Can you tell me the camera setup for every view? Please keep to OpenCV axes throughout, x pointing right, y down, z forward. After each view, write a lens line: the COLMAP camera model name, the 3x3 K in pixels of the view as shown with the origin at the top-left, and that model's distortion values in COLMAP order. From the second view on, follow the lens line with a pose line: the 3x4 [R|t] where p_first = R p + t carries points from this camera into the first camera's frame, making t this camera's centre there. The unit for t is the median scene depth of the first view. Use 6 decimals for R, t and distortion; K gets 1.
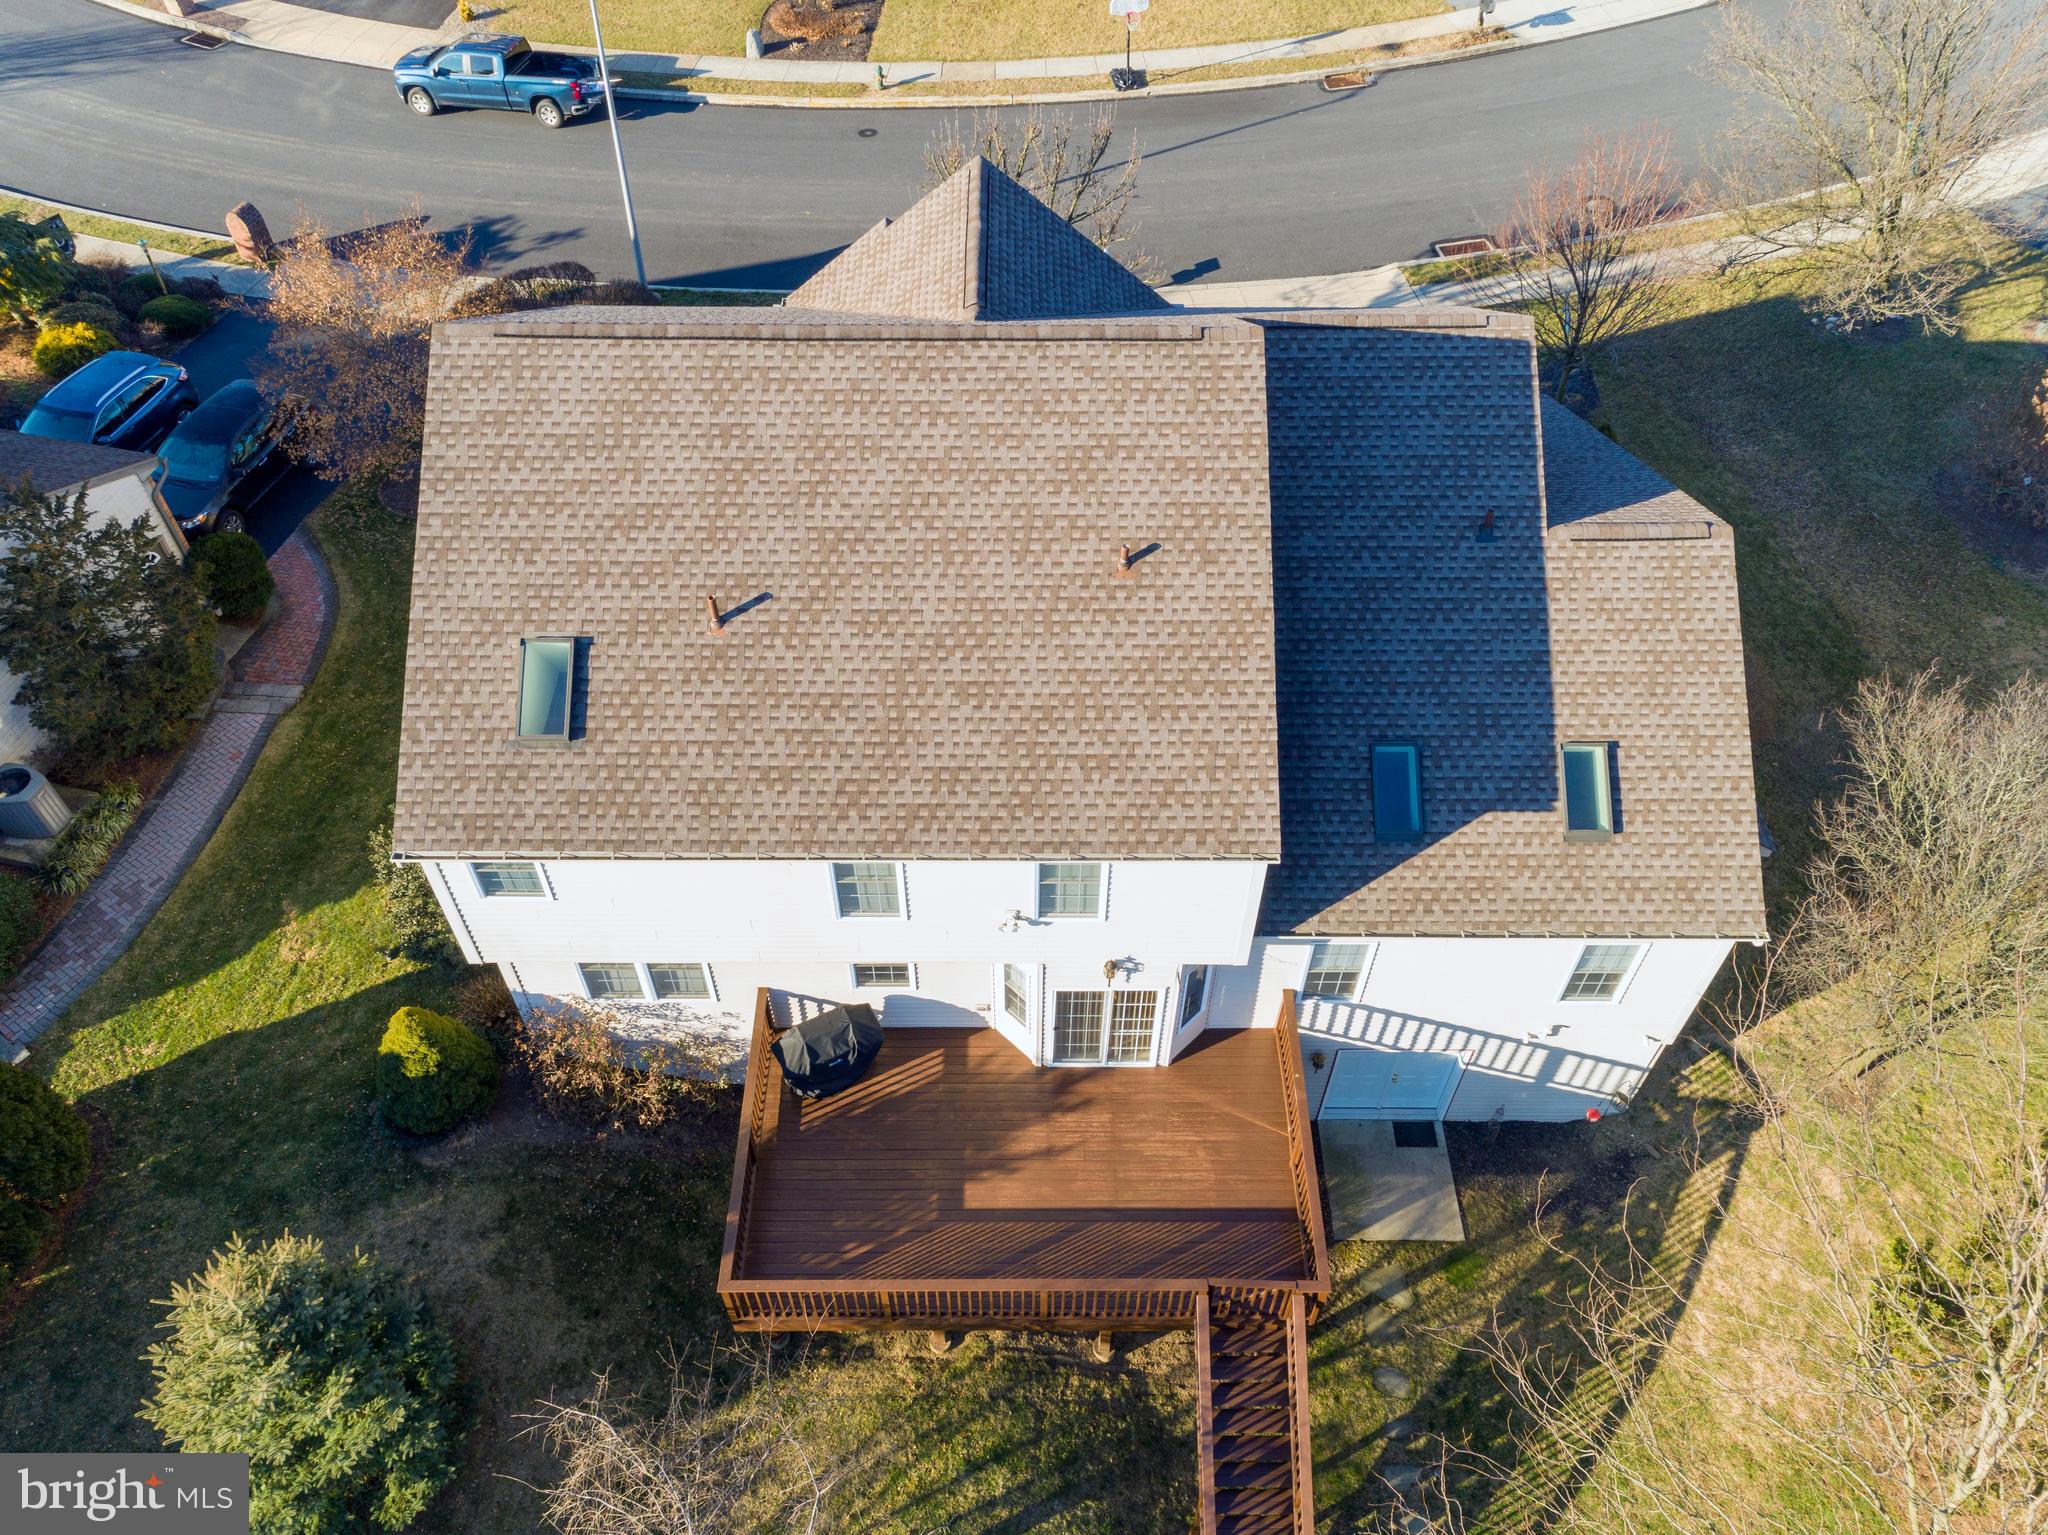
lens RADIAL K [[1533.1, 0, 1024.0], [0, 1533.1, 767.5], [0, 0, 1]] dist [0.027605, 0.000965]
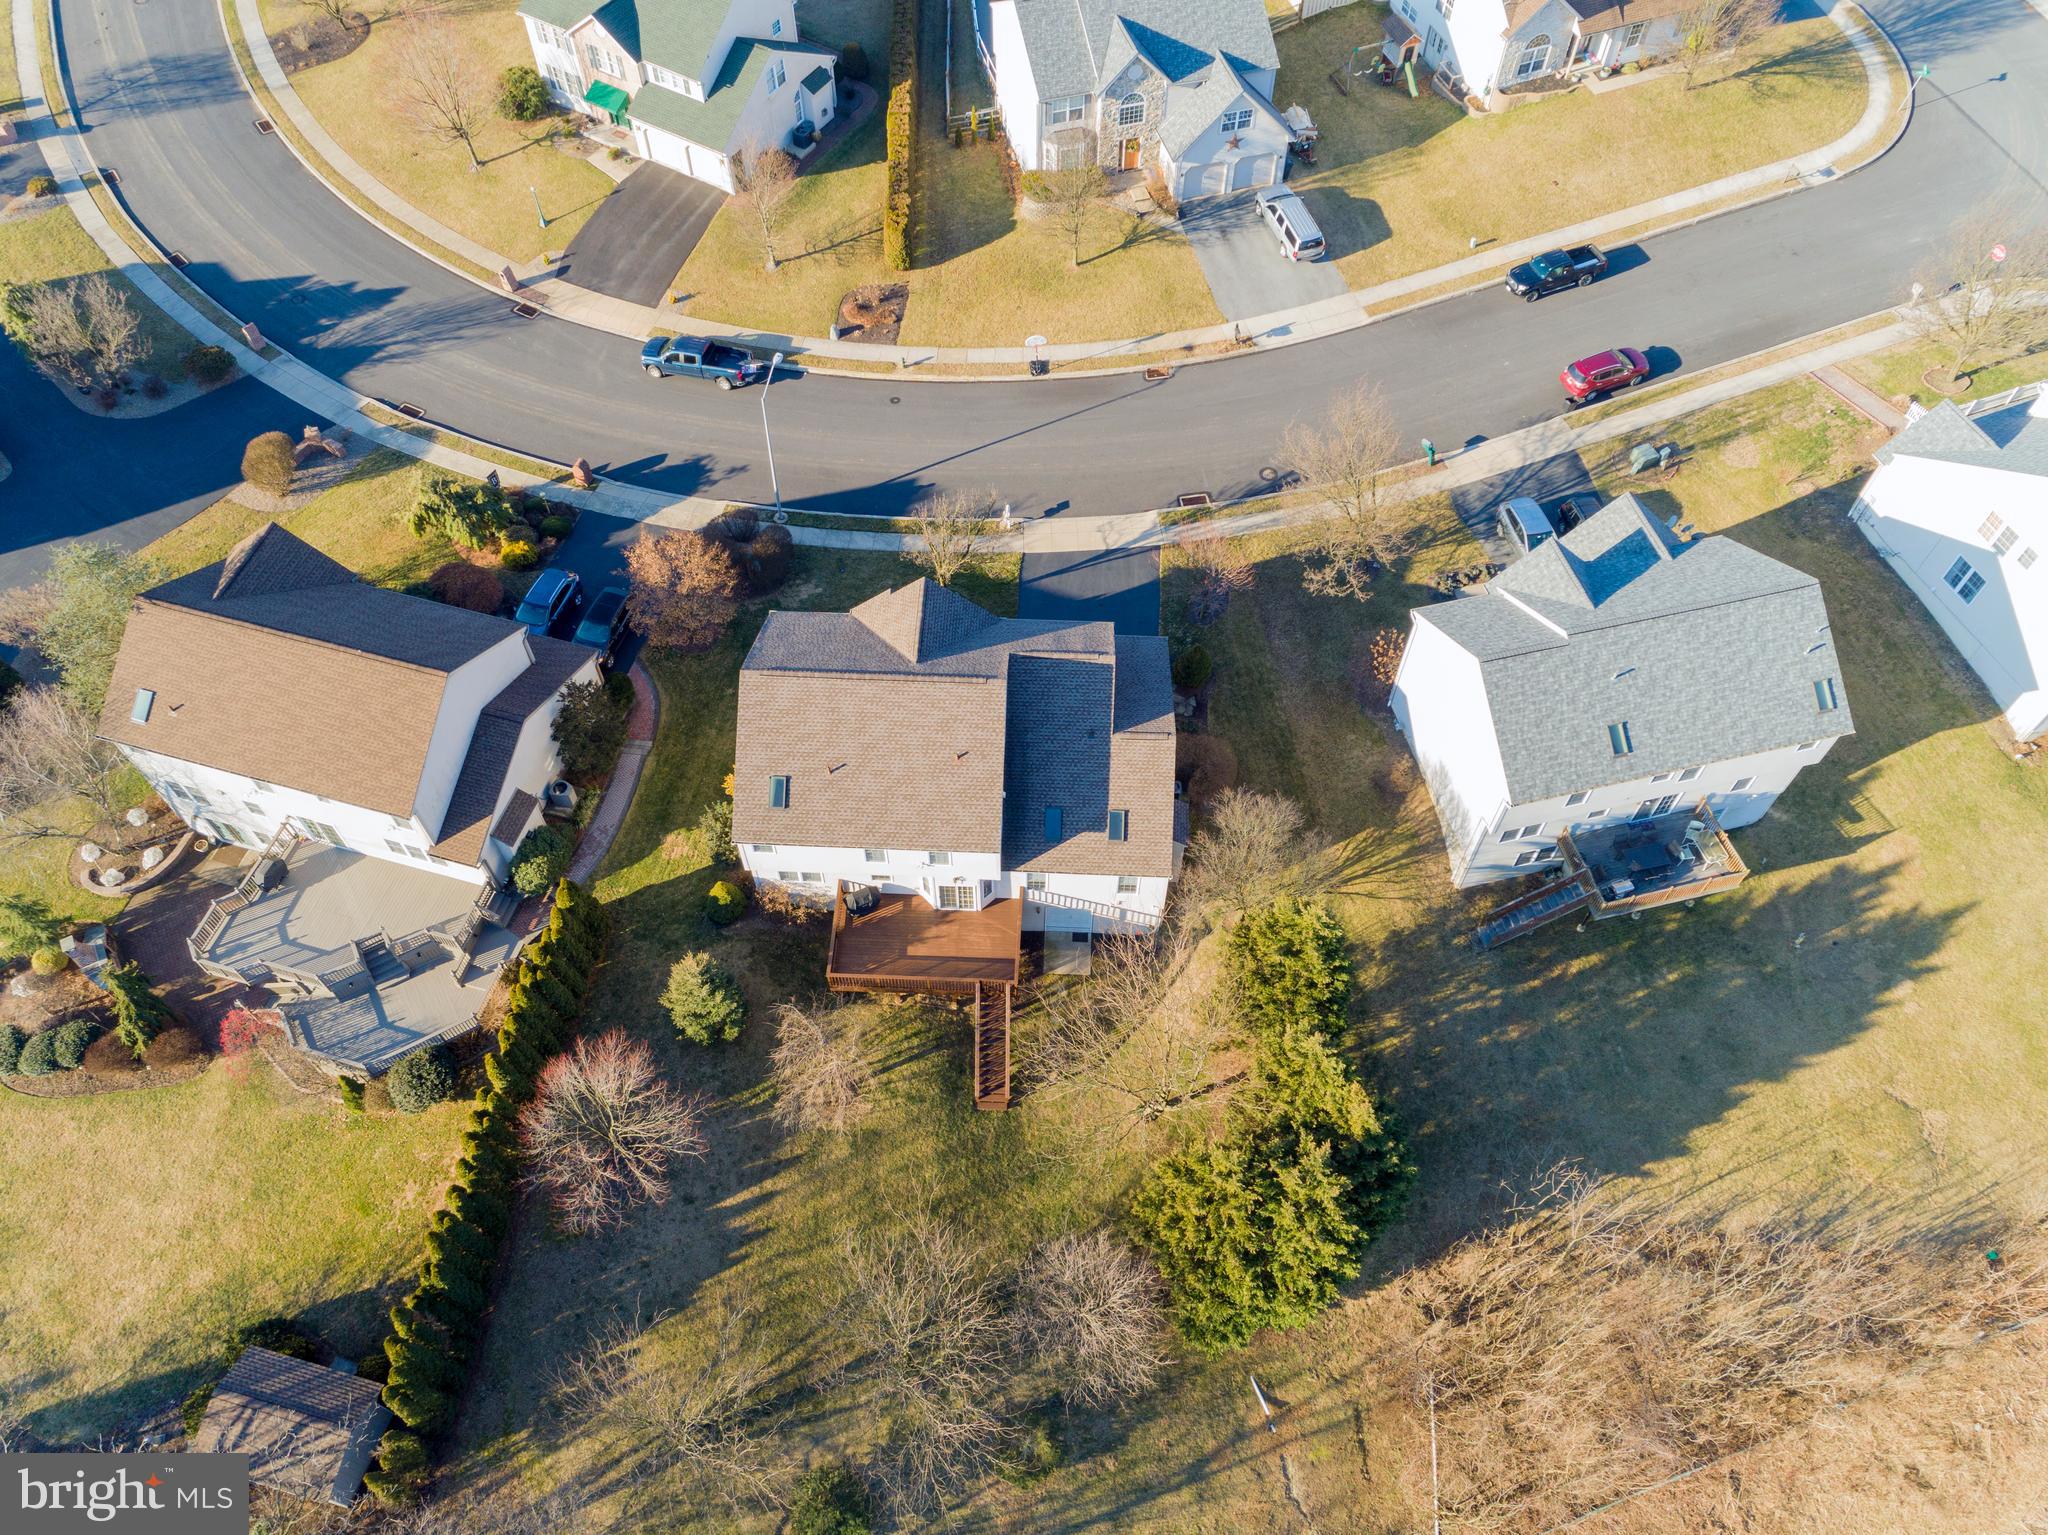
lens RADIAL K [[1533.1, 0, 1024.0], [0, 1533.1, 767.5], [0, 0, 1]] dist [0.027605, 0.000965]
pose [[0.998985, 0.035541, -0.027690, 0.250313], [-0.031698, 0.991187, 0.128622, -0.450723], [0.032017, -0.127614, 0.991307, -1.840116]]
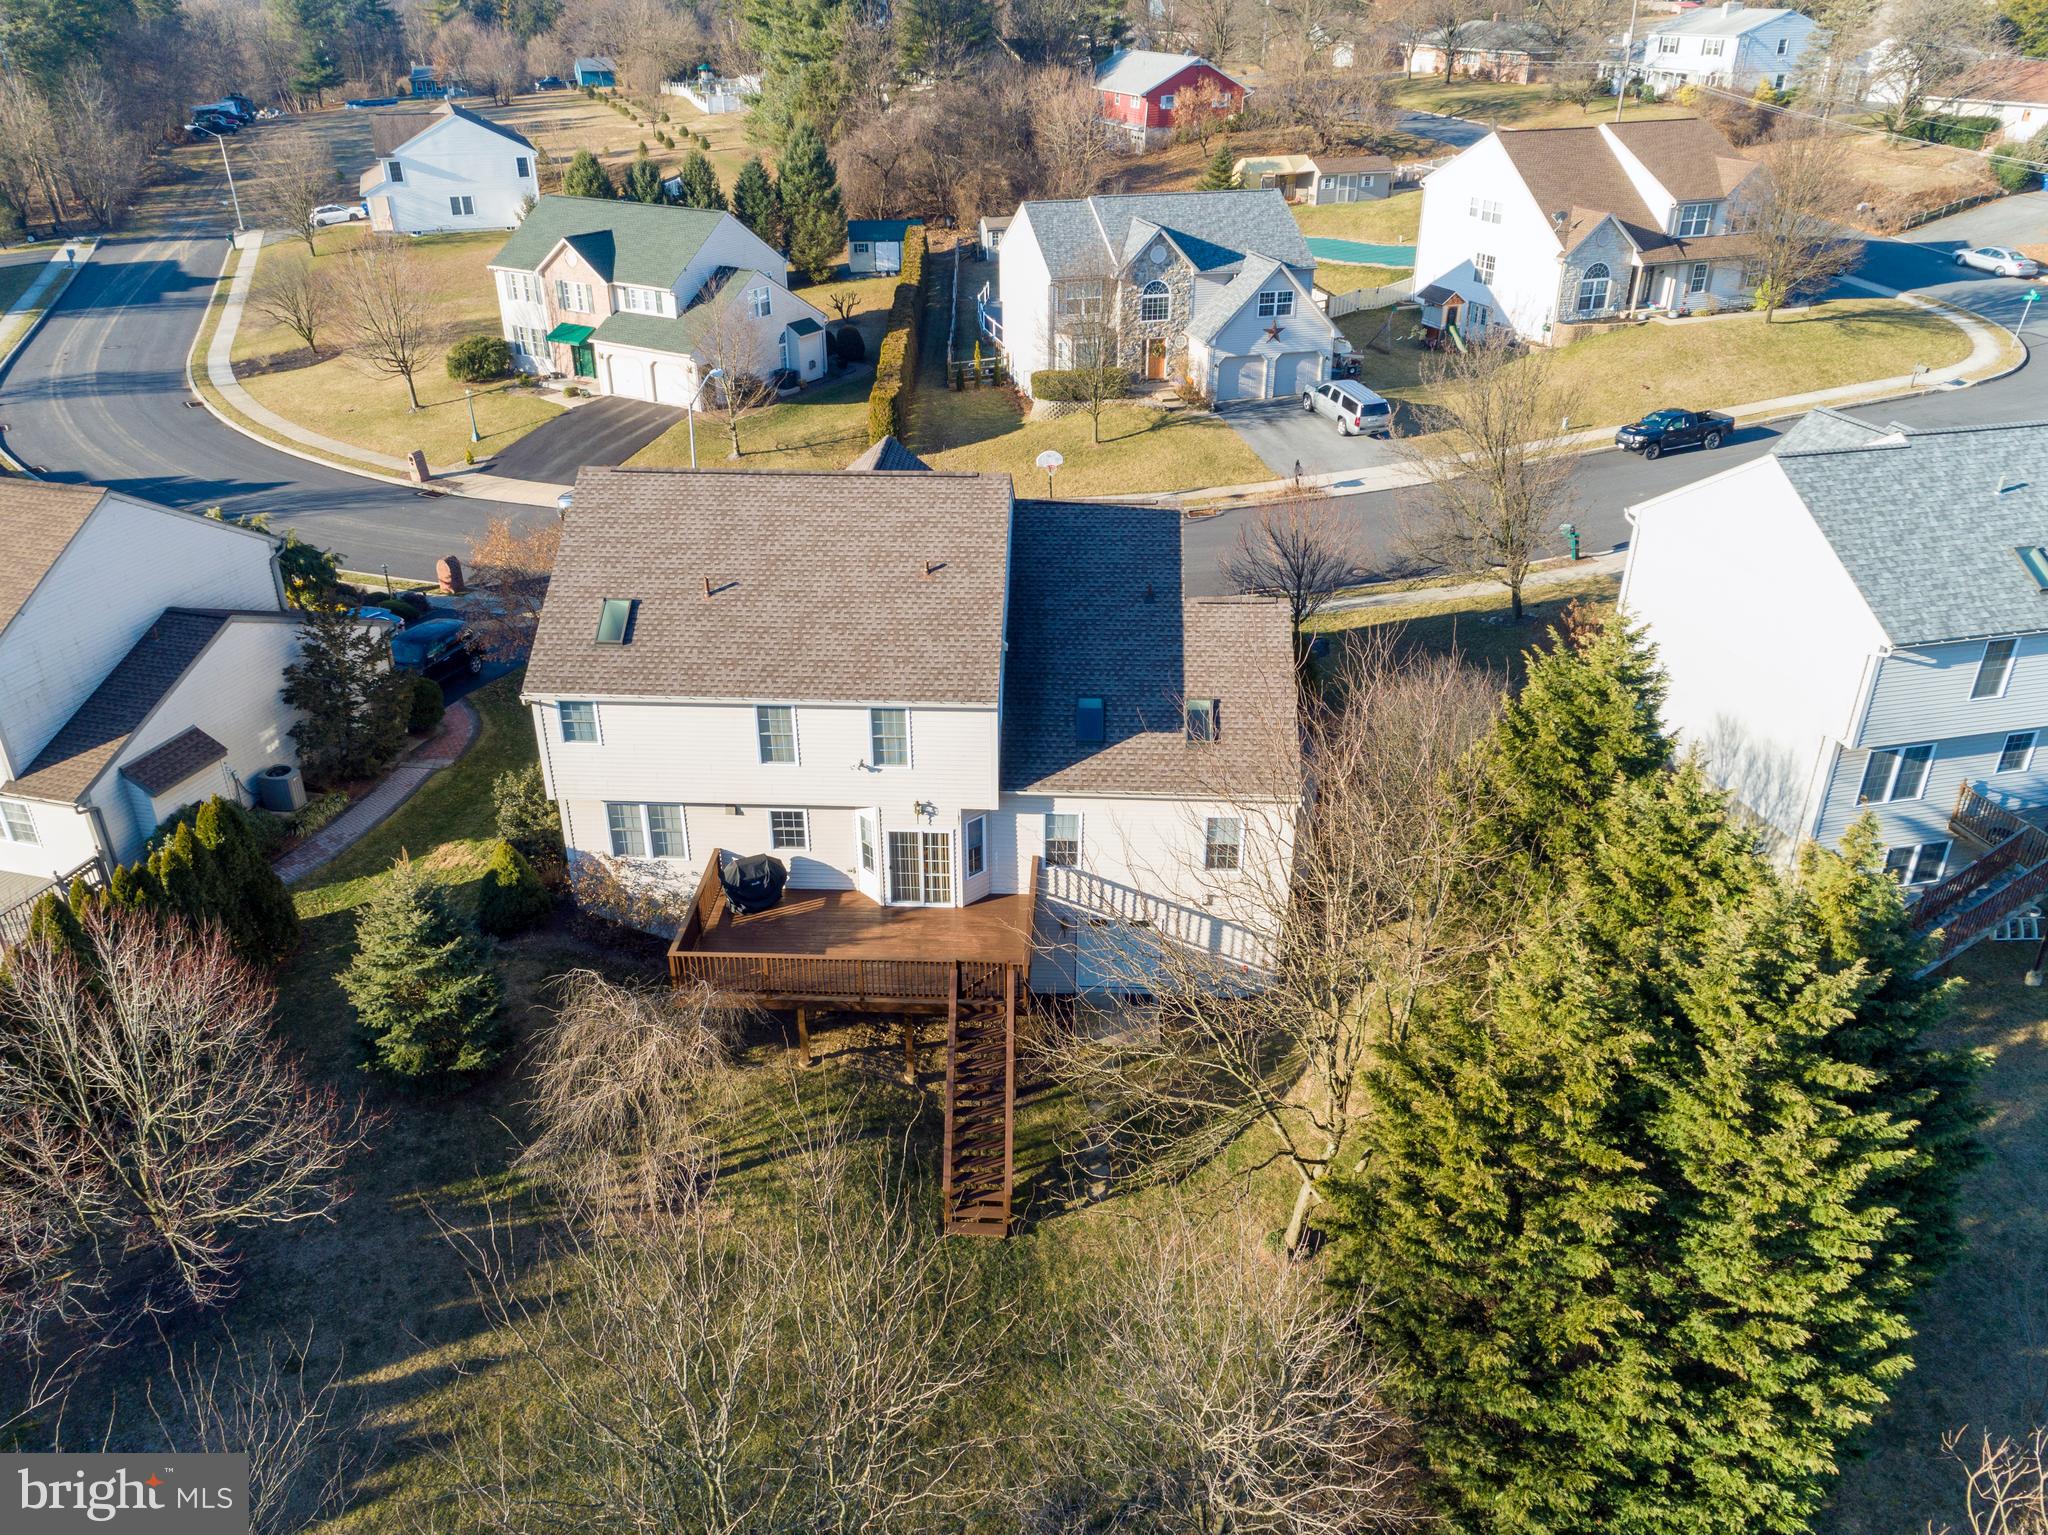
lens RADIAL K [[1533.1, 0, 1024.0], [0, 1533.1, 767.5], [0, 0, 1]] dist [0.027605, 0.000965]
pose [[0.998845, 0.017872, -0.044606, 0.233097], [-0.032894, 0.930988, -0.363564, 0.657956], [0.035030, 0.364611, 0.930501, -0.559650]]
